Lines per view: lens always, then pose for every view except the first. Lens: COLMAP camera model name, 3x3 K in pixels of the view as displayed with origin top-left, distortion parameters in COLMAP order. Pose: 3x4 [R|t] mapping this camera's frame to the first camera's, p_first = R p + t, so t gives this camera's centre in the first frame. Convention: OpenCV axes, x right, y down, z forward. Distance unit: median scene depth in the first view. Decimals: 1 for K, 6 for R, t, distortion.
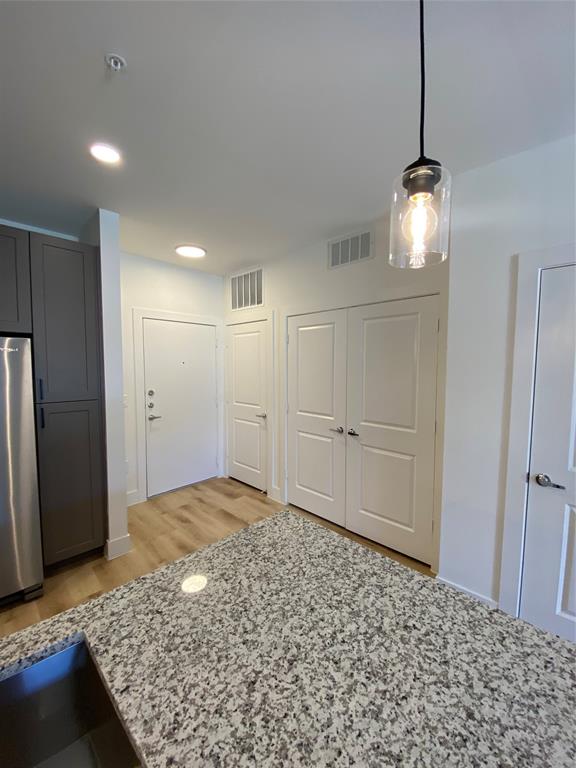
lens RADIAL K [[308.2, 0, 290.5], [0, 308.2, 381.8], [0, 0, 1]] dist [0.012727, -0.017450]
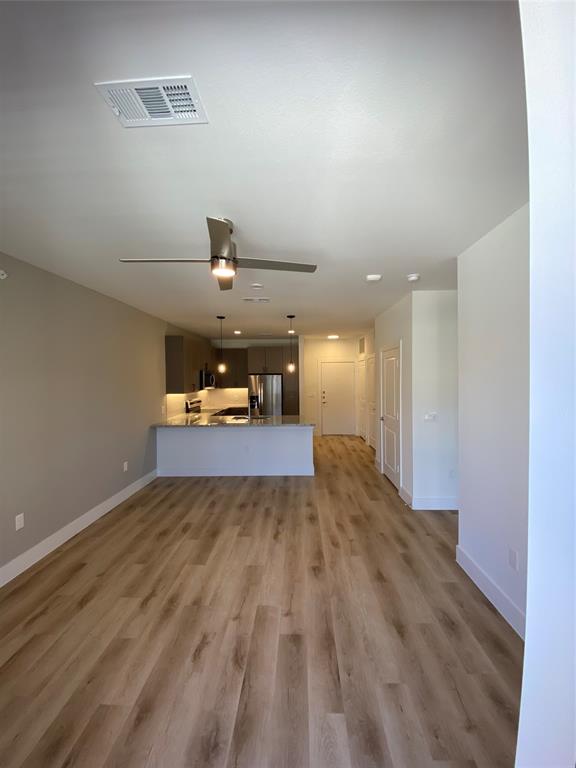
lens RADIAL K [[308.2, 0, 290.5], [0, 308.2, 381.8], [0, 0, 1]] dist [0.012727, -0.017450]
pose [[0.676371, 0.002093, -0.736558, 5.119077], [-0.032151, 0.999127, -0.026686, 0.117426], [0.735859, 0.041731, 0.675848, -3.756150]]
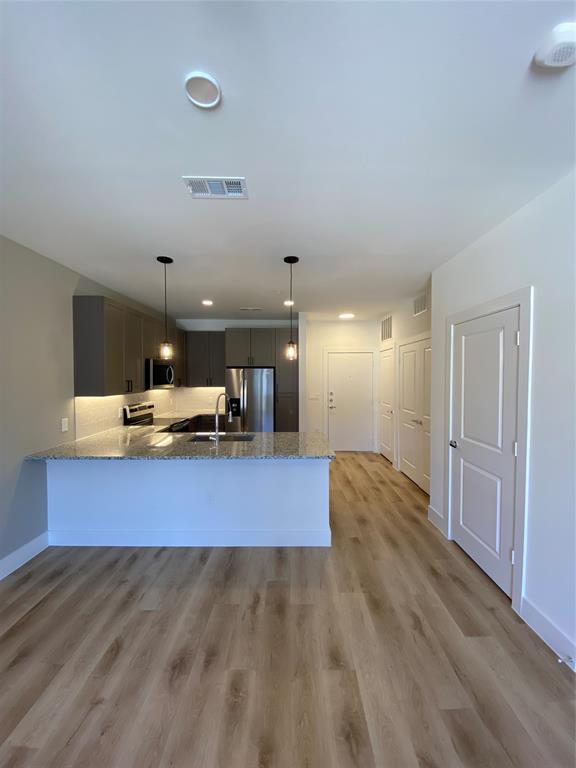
lens RADIAL K [[308.2, 0, 290.5], [0, 308.2, 381.8], [0, 0, 1]] dist [0.012727, -0.017450]
pose [[0.694140, 0.010946, -0.719757, 2.941799], [-0.039956, 0.998929, -0.023342, 0.084857], [0.718730, 0.044961, 0.693834, -1.863715]]
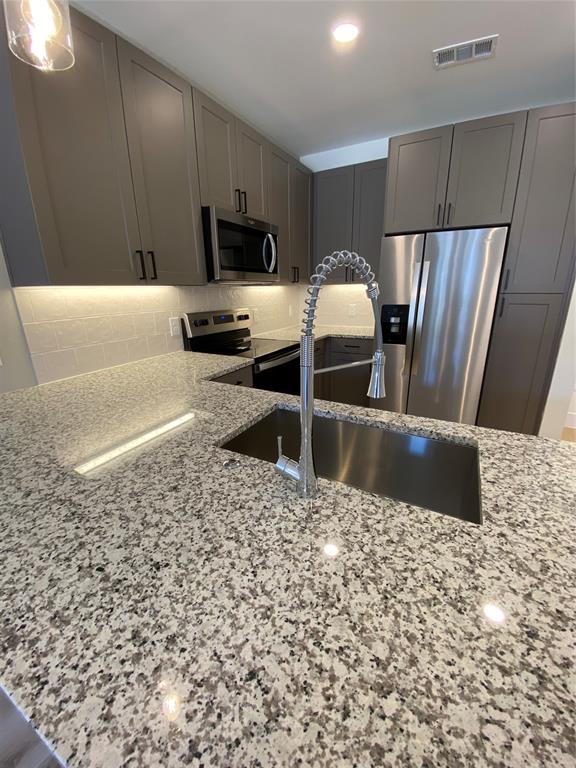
lens RADIAL K [[308.2, 0, 290.5], [0, 308.2, 381.8], [0, 0, 1]] dist [0.012727, -0.017450]
pose [[0.267367, 0.275042, -0.923508, 0.180959], [-0.042172, 0.960820, 0.273945, 0.269073], [0.962672, -0.034298, 0.268491, -0.034703]]
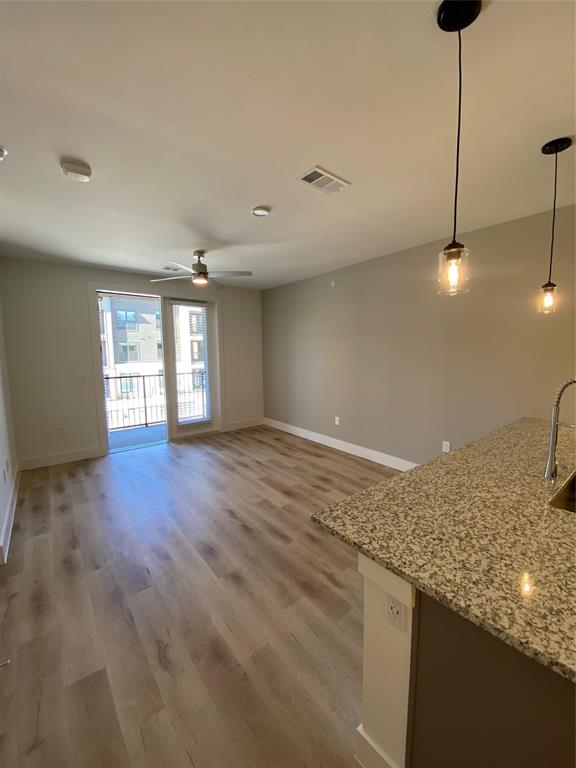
lens RADIAL K [[308.2, 0, 290.5], [0, 308.2, 381.8], [0, 0, 1]] dist [0.012727, -0.017450]
pose [[-0.991859, -0.006660, 0.127167, 0.831683], [0.015124, 0.985402, 0.169573, -0.127917], [-0.126440, 0.170115, -0.977279, 2.209851]]
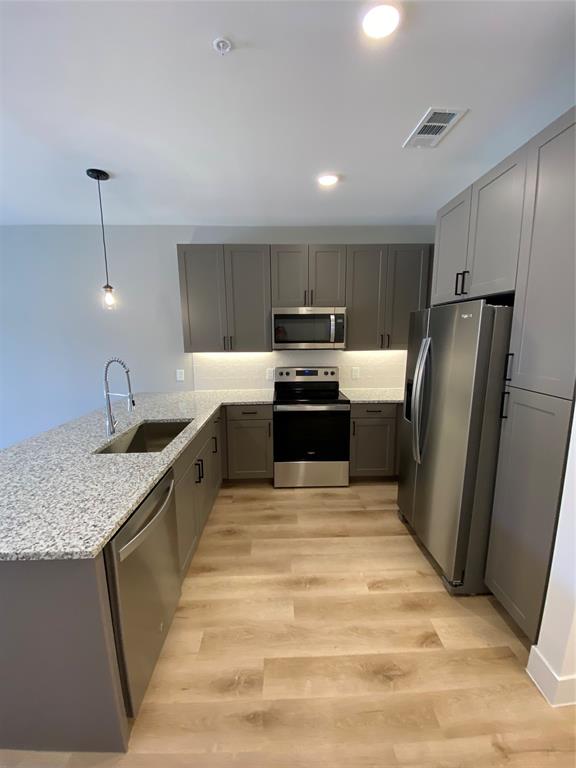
lens RADIAL K [[308.2, 0, 290.5], [0, 308.2, 381.8], [0, 0, 1]] dist [0.012727, -0.017450]
pose [[-0.691805, 0.113550, -0.713101, 0.217520], [-0.038971, 0.980248, 0.193897, -0.172433], [0.721032, 0.161929, -0.673715, 2.961874]]
